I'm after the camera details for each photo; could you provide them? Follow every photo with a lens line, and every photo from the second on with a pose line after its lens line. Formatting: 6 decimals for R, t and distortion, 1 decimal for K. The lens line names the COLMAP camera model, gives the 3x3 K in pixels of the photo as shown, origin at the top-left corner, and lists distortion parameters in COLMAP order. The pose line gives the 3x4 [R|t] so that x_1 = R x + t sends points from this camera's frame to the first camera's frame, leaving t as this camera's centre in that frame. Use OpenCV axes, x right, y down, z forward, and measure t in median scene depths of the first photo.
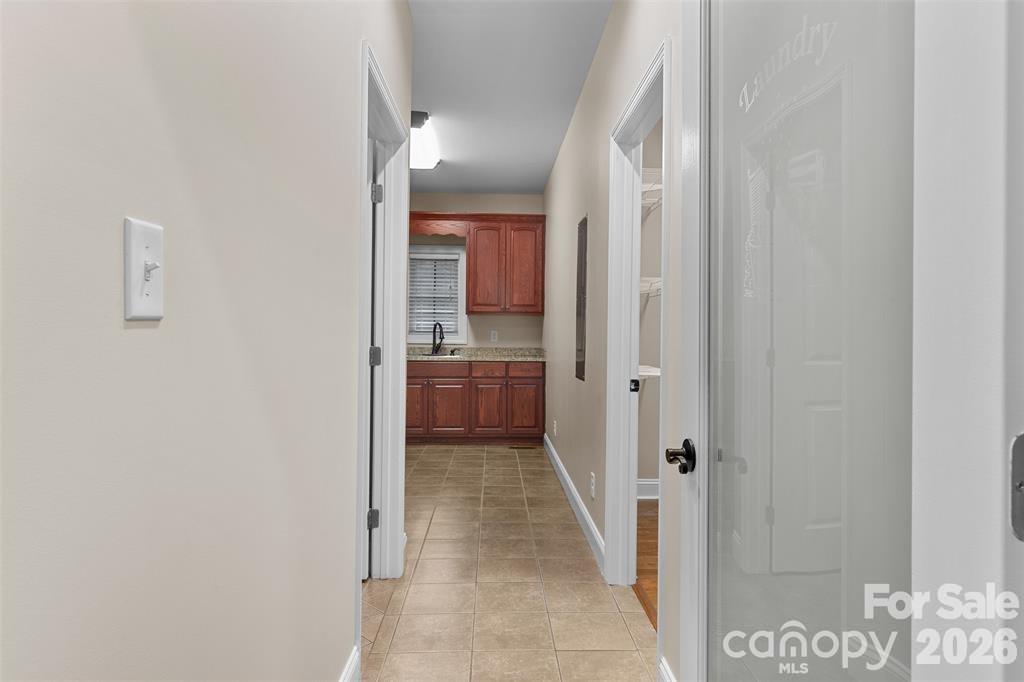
lens RADIAL K [[635.7, 0, 512.4], [0, 635.7, 337.1], [0, 0, 1]] dist [0.004580, 0.002398]
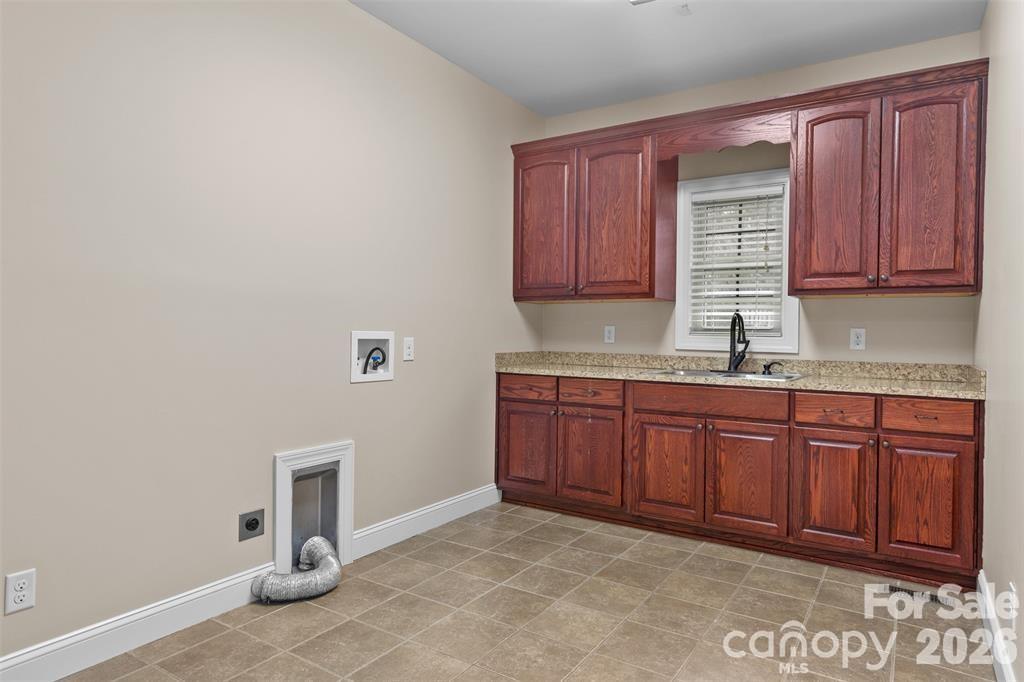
lens RADIAL K [[635.7, 0, 511.7], [0, 635.7, 337.5], [0, 0, 1]] dist [0.004580, 0.002398]
pose [[0.819328, 0.004947, -0.573303, 0.036845], [-0.002058, 0.999982, 0.005688, -0.004882], [0.573321, -0.003481, 0.819323, 0.458540]]
